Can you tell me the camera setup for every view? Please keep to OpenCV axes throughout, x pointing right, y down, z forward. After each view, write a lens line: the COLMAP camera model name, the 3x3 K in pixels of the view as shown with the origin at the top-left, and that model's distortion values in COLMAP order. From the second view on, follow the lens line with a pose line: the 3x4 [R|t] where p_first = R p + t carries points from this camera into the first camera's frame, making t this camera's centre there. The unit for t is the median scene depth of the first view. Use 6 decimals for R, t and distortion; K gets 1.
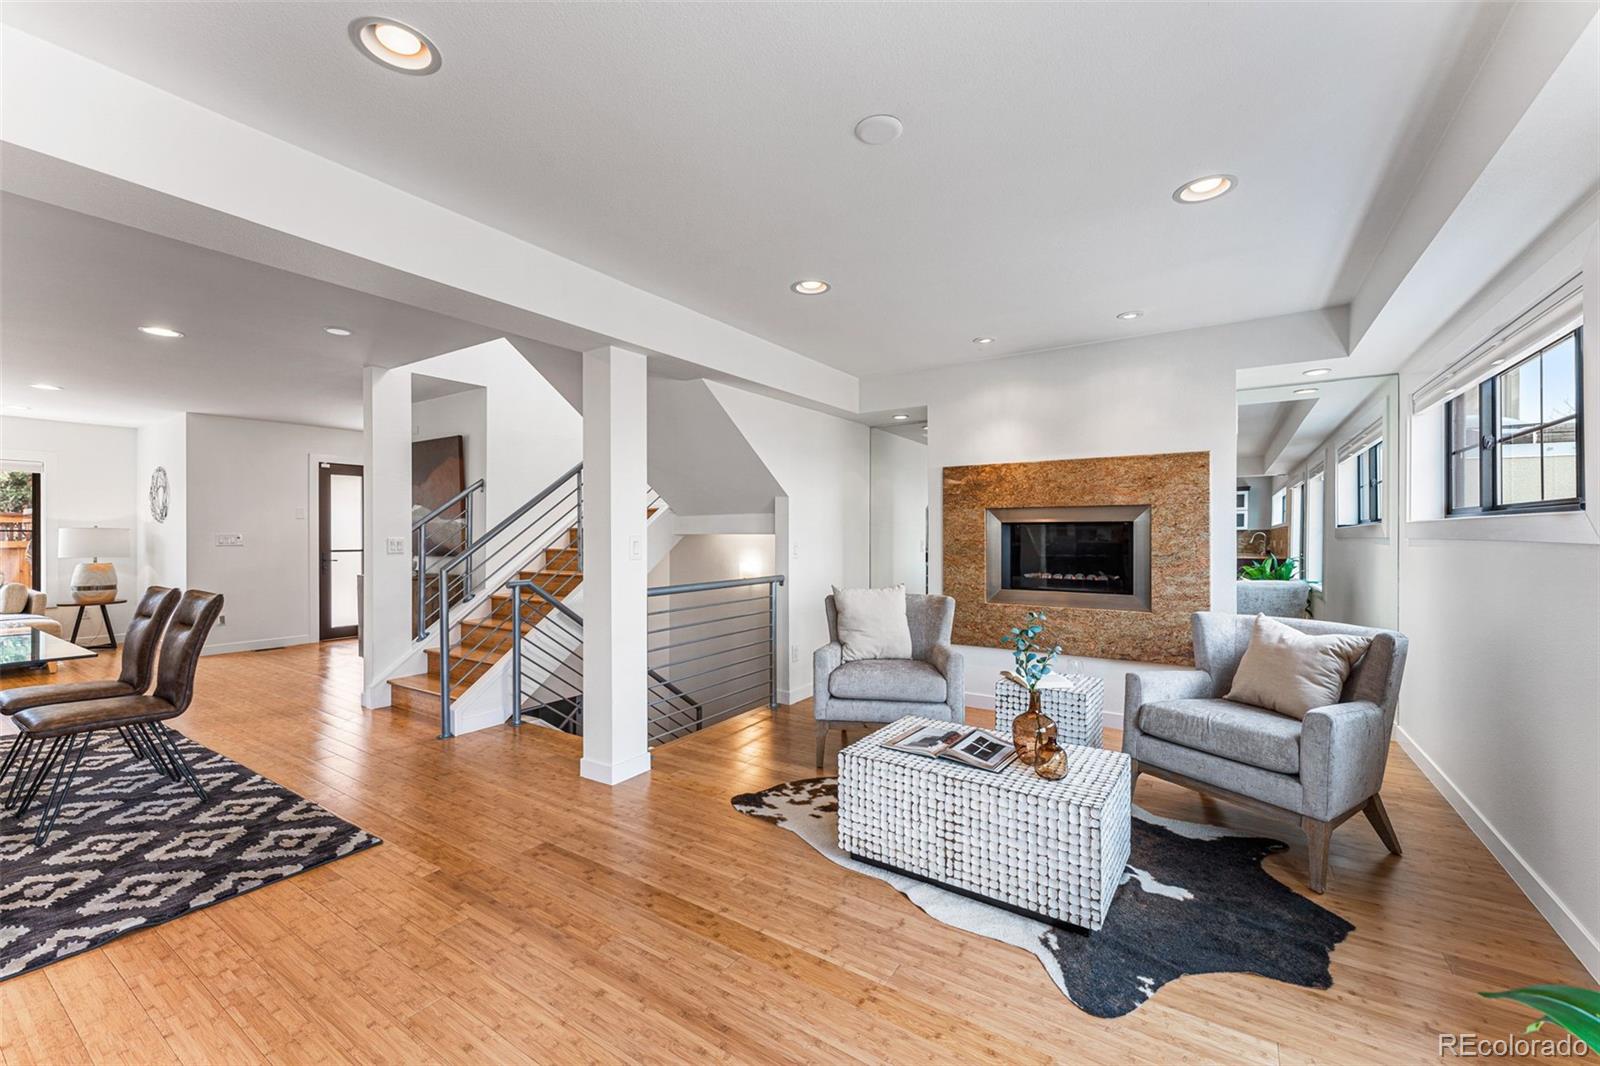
lens RADIAL K [[651.2, 0, 800.6], [0, 651.2, 535.9], [0, 0, 1]] dist [0.003586, -0.000358]
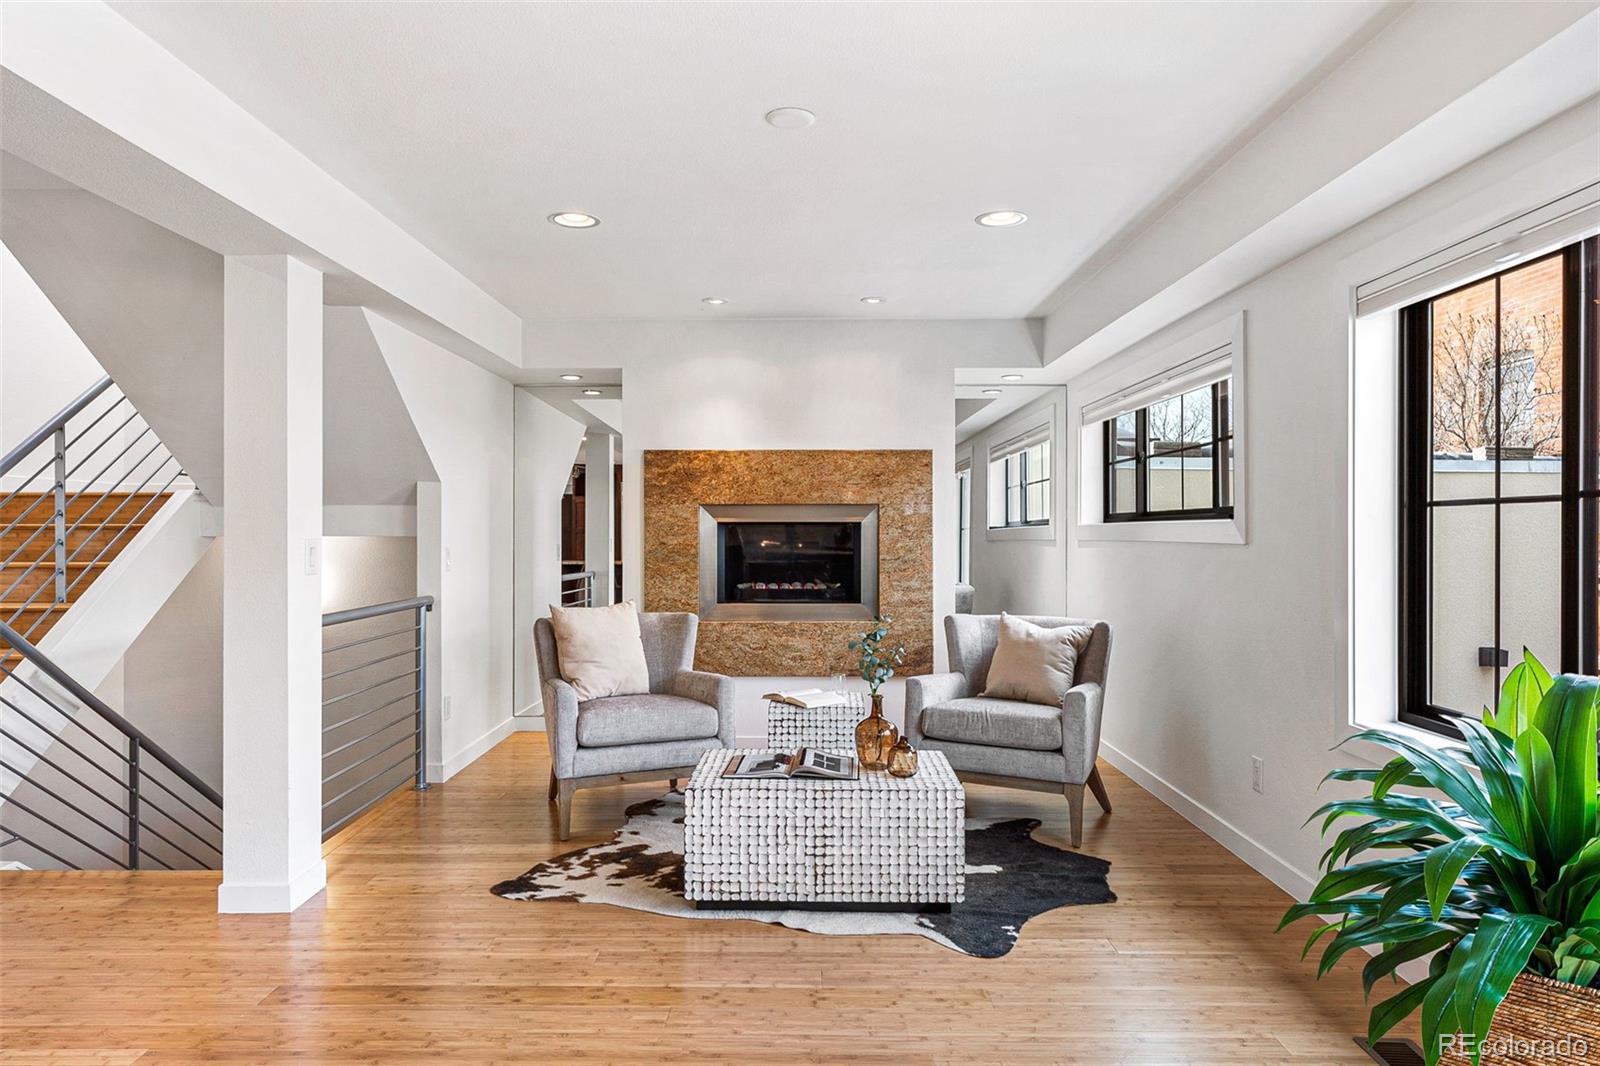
lens RADIAL K [[1014.2, 0, 795.9], [0, 1014.2, 533.3], [0, 0, 1]] dist [0.007110, -0.000178]
pose [[0.833945, 0.001042, 0.551846, -0.374759], [0.001652, 0.999989, -0.004384, -0.000767], [-0.551845, 0.004568, 0.833934, -0.137438]]
